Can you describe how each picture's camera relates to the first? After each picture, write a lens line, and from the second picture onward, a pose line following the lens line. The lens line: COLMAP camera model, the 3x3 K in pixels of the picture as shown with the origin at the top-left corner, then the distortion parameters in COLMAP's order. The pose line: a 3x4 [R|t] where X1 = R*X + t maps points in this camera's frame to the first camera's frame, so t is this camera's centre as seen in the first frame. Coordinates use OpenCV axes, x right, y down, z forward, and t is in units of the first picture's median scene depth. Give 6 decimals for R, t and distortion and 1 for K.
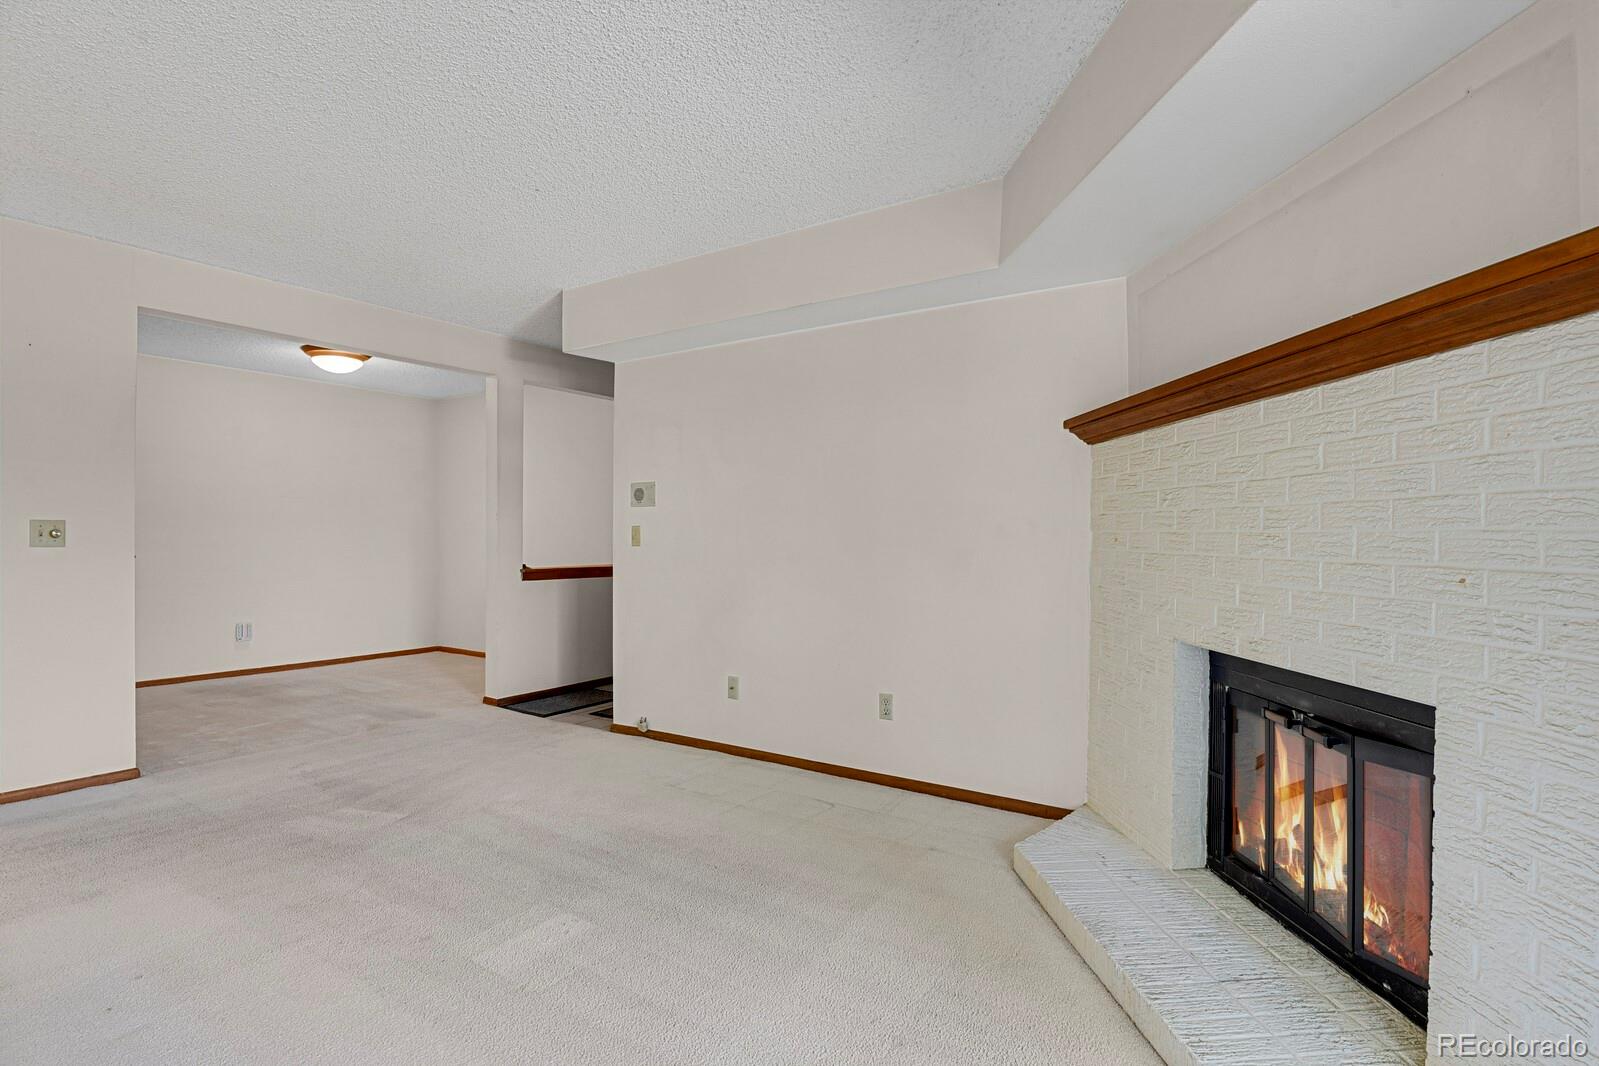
lens RADIAL K [[779.9, 0, 805.3], [0, 779.9, 534.6], [0, 0, 1]] dist [-0.026089, -0.000563]
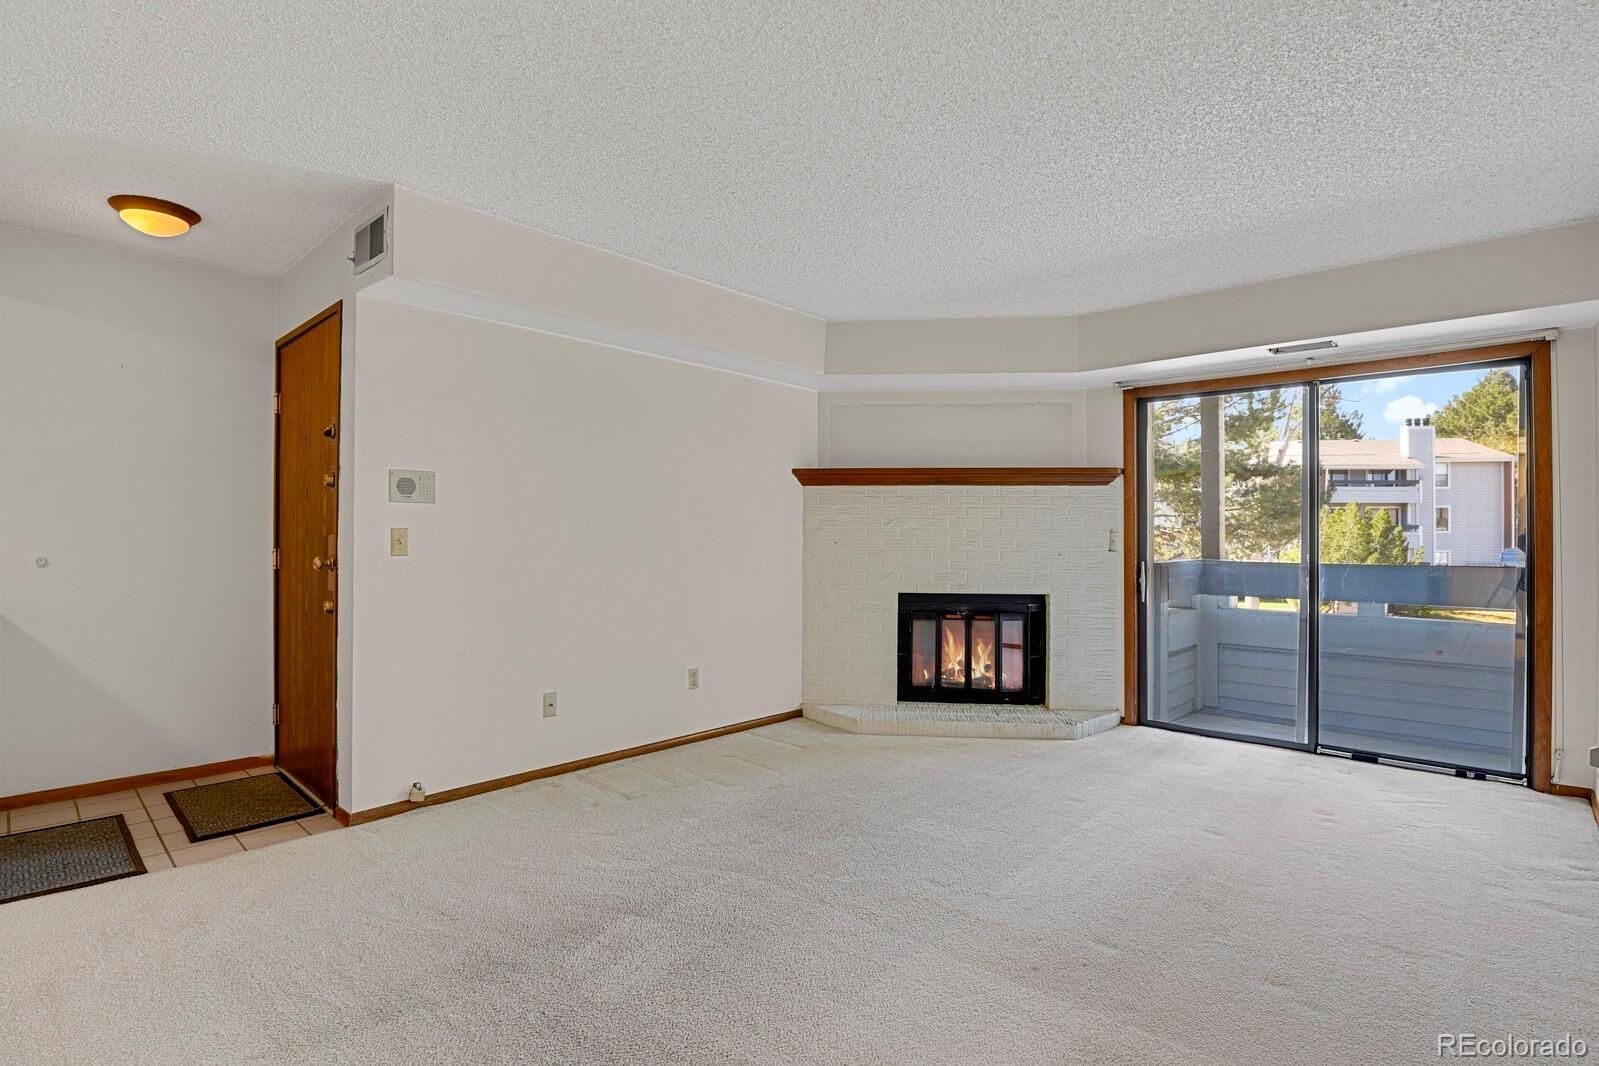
lens RADIAL K [[779.9, 0, 805.3], [0, 779.9, 534.6], [0, 0, 1]] dist [-0.026089, -0.000563]
pose [[0.158824, 0.003725, 0.987300, -1.262060], [-0.003368, 0.999989, -0.003231, -0.005983], [-0.987301, -0.002812, 0.158835, 0.724763]]
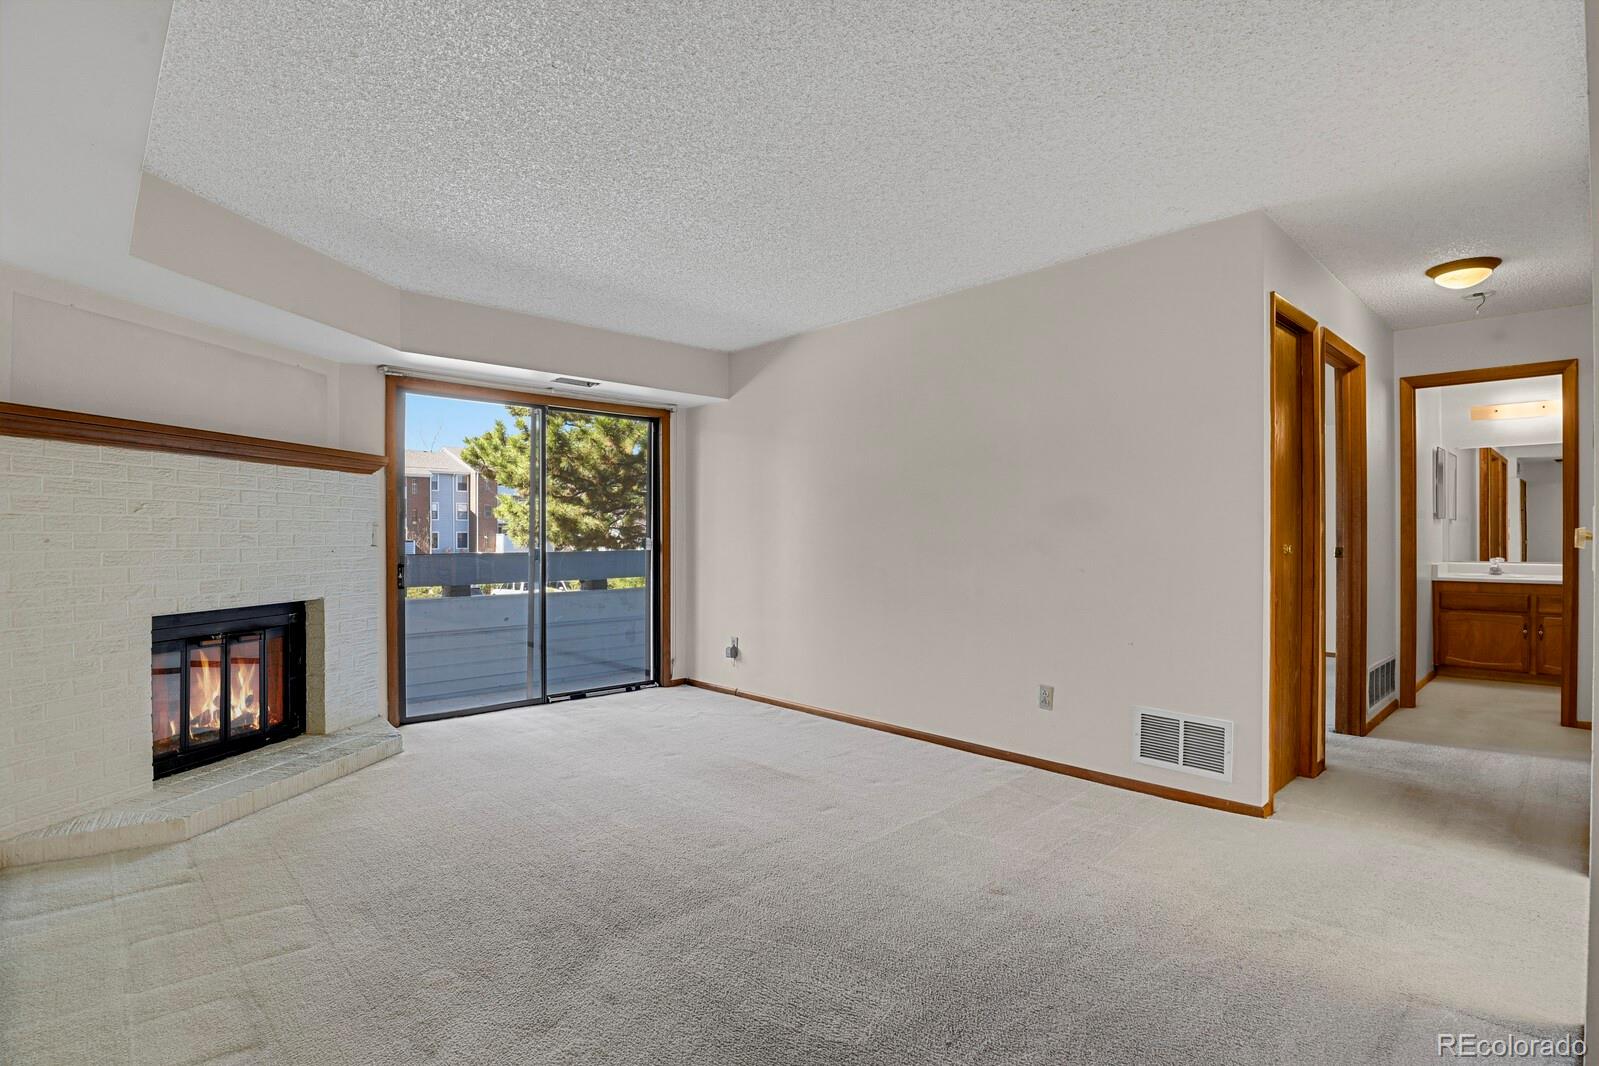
lens RADIAL K [[779.9, 0, 805.3], [0, 779.9, 534.6], [0, 0, 1]] dist [-0.026089, -0.000563]
pose [[-0.974758, -0.000264, 0.223265, -0.719317], [-0.000190, 1.000000, 0.000356, -0.001261], [-0.223266, 0.000304, -0.974758, 1.591577]]
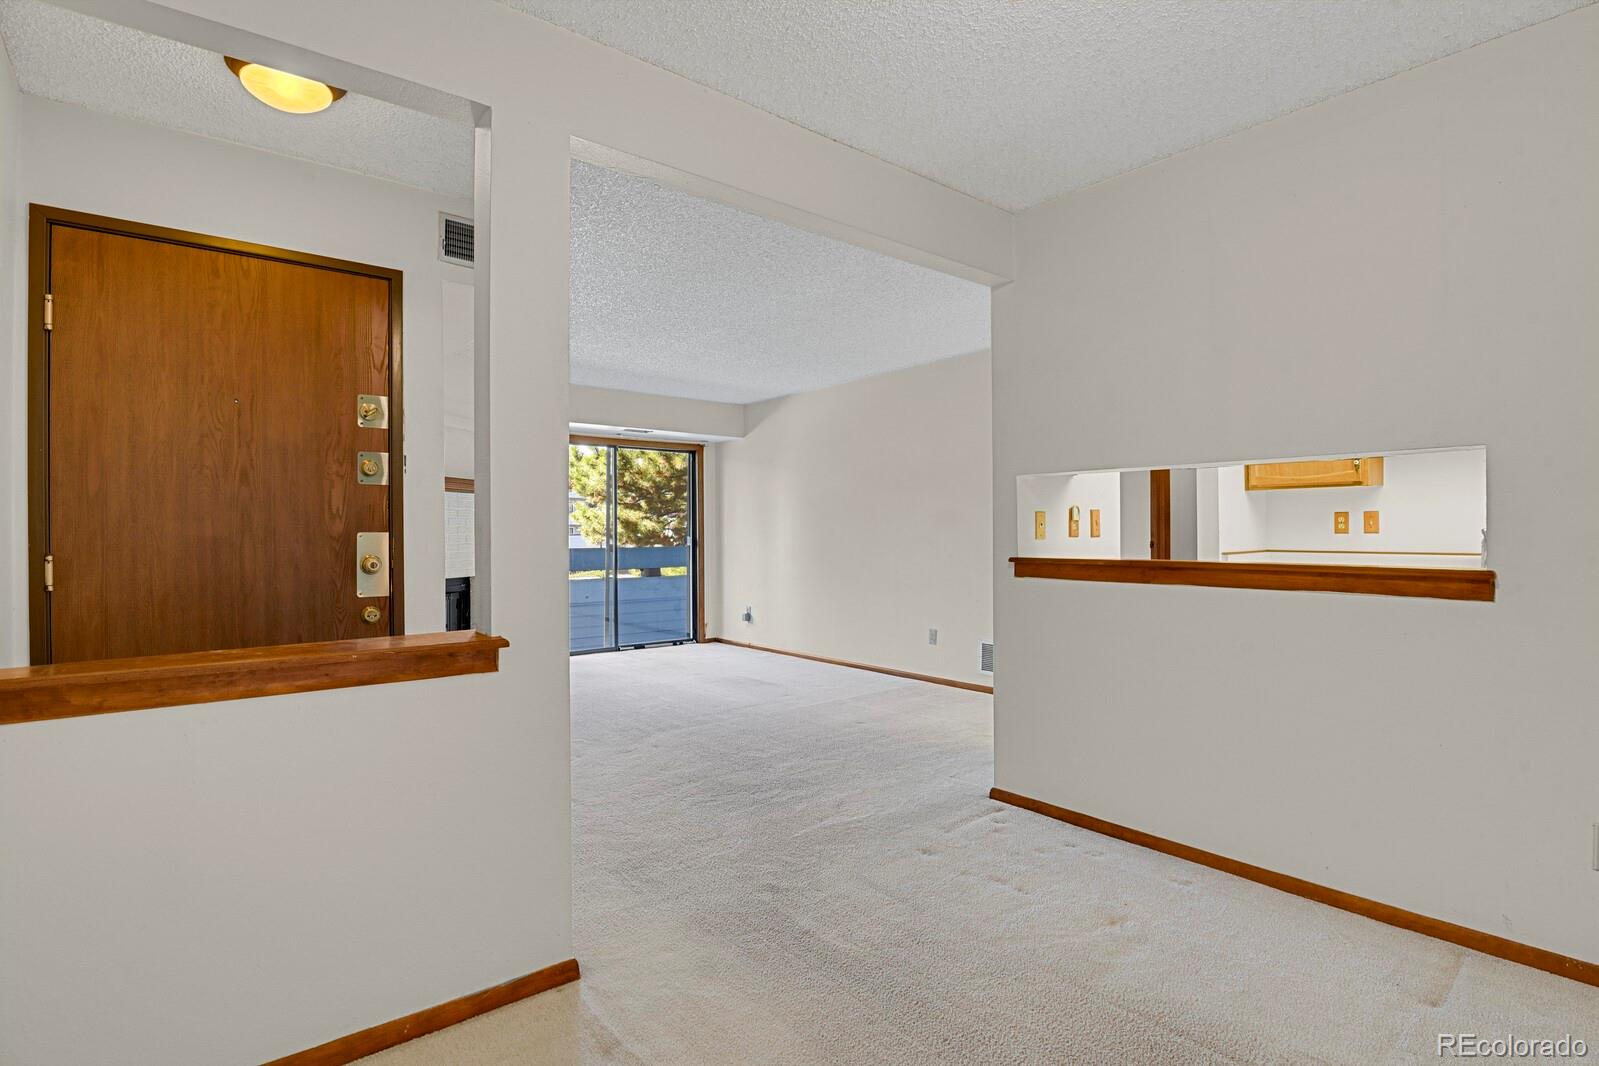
lens RADIAL K [[779.9, 0, 805.3], [0, 779.9, 534.6], [0, 0, 1]] dist [-0.026089, -0.000563]
pose [[-0.956260, 0.003819, 0.292495, -1.082733], [0.004360, 0.999990, 0.001198, -0.000923], [-0.292487, 0.002421, -0.956266, 2.254029]]
